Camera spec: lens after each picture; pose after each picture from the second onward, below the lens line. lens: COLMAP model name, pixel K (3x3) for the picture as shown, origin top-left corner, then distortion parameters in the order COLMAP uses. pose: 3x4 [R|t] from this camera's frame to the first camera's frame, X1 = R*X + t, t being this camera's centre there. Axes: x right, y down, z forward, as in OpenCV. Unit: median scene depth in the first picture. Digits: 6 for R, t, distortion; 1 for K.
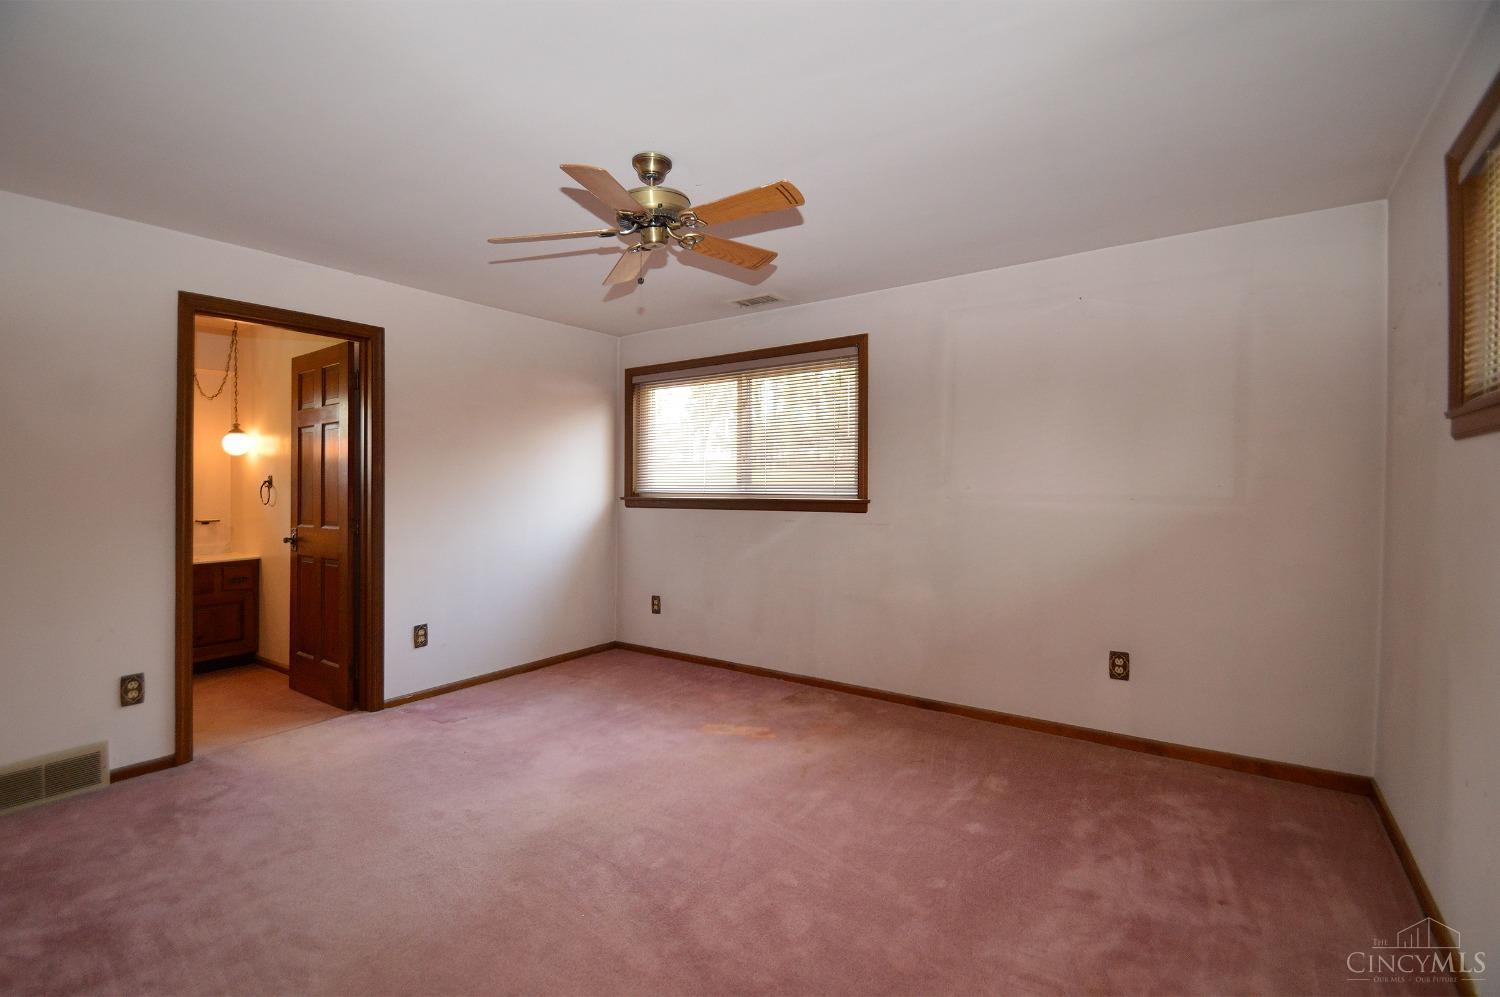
lens RADIAL K [[692.2, 0, 748.6], [0, 692.2, 488.9], [0, 0, 1]] dist [-0.001338, -0.000209]
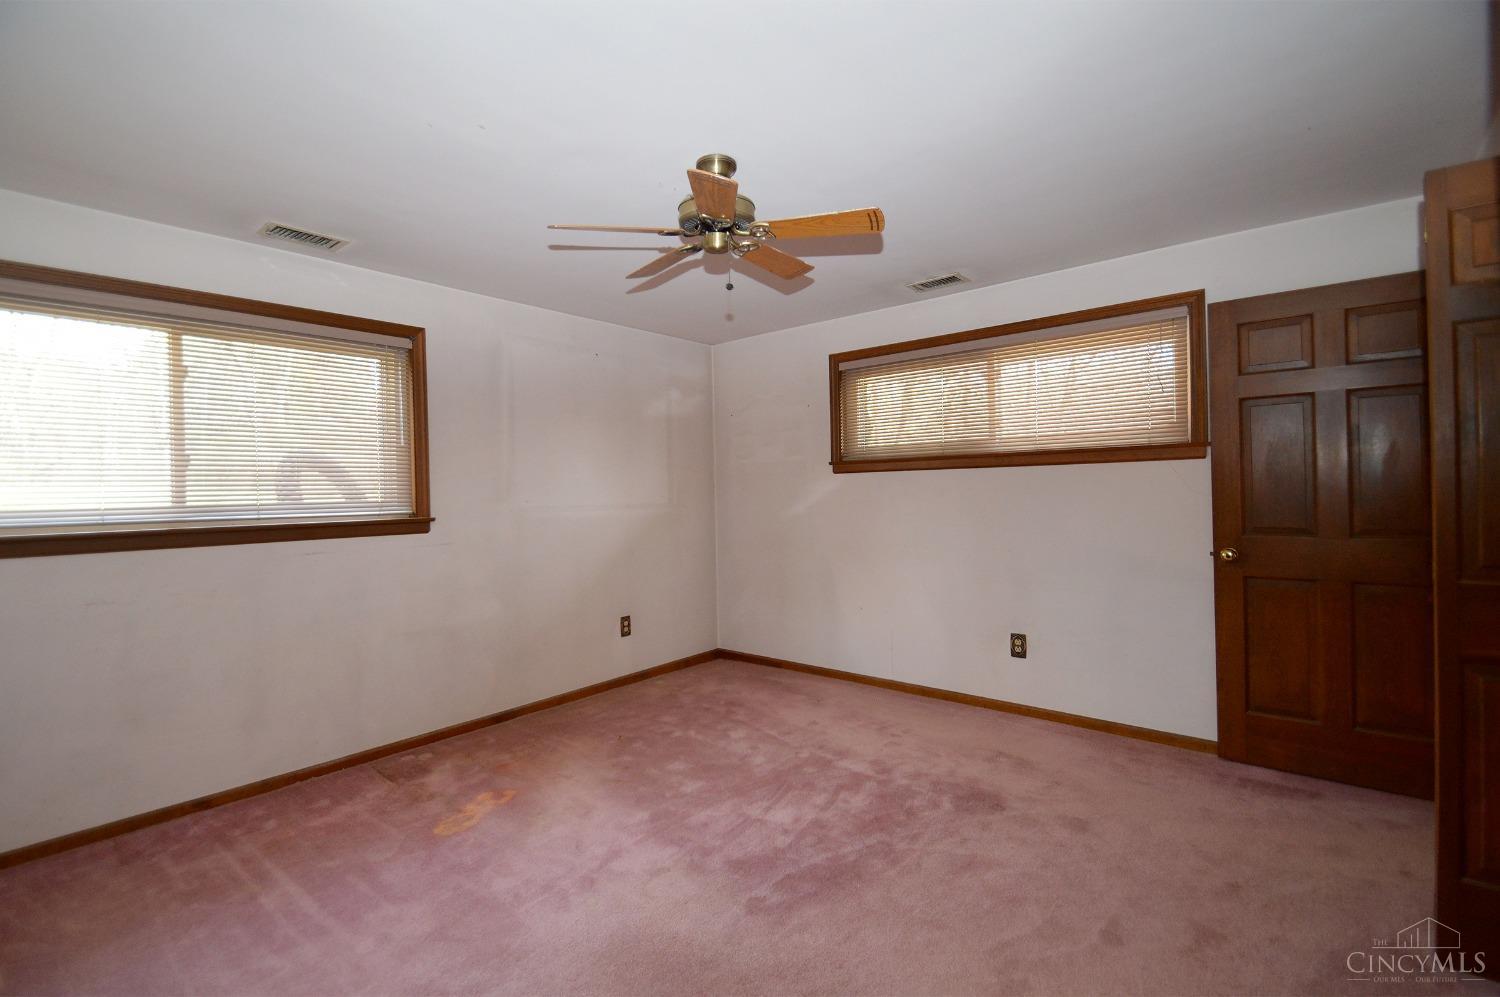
lens RADIAL K [[654.7, 0, 750.0], [0, 654.7, 498.5], [0, 0, 1]] dist [0.001595, 0.000187]
pose [[0.085634, -0.006923, 0.996303, -0.688361], [0.026907, 0.999627, 0.004633, -0.001139], [-0.995963, 0.026411, 0.085788, 0.576096]]
